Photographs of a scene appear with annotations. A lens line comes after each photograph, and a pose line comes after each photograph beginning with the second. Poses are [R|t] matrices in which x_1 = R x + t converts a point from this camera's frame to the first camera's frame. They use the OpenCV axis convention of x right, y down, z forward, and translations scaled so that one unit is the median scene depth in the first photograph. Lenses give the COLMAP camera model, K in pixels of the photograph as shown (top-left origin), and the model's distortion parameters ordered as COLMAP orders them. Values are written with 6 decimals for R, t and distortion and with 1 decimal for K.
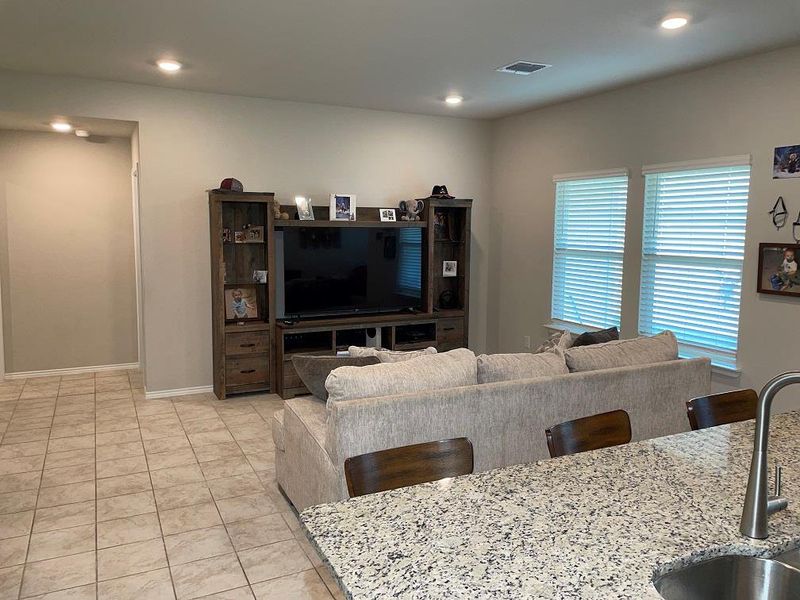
lens RADIAL K [[603.8, 0, 398.2], [0, 603.8, 298.9], [0, 0, 1]] dist [0.012867, -0.045100]
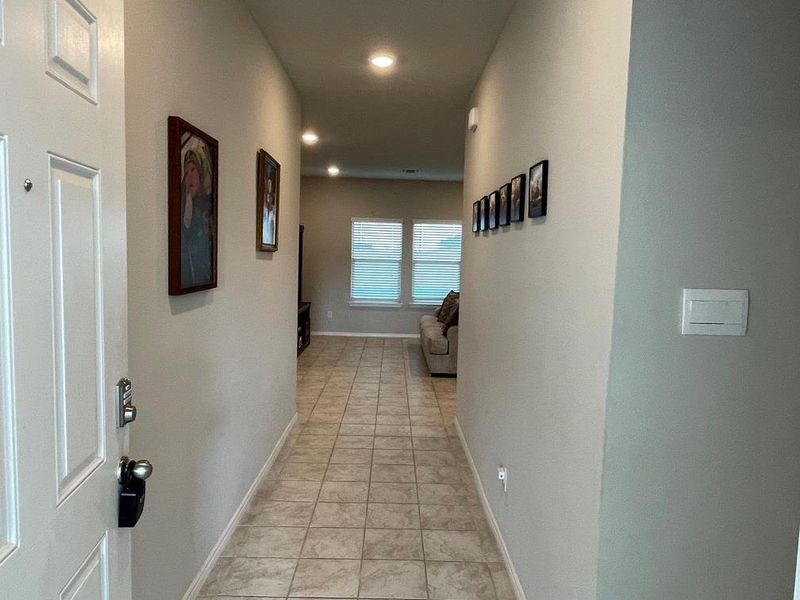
lens RADIAL K [[603.8, 0, 399.2], [0, 603.8, 300.0], [0, 0, 1]] dist [0.012867, -0.045100]
pose [[0.437423, -0.072339, 0.896342, -1.612910], [0.084172, 0.995677, 0.039278, -0.020383], [-0.895308, 0.058266, 0.441620, 0.097339]]
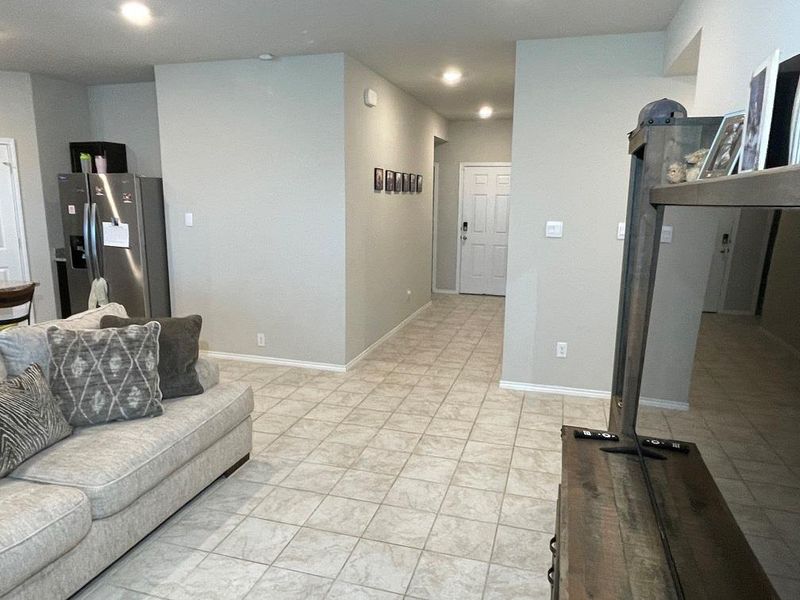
lens RADIAL K [[532.2, 0, 399.1], [0, 532.2, 300.5], [0, 0, 1]] dist [-0.000797, -0.000182]
pose [[-0.677067, 0.116959, -0.726567, 0.190574], [-0.105222, 0.961761, 0.252872, -0.148133], [0.728360, 0.247663, -0.638870, 1.279273]]
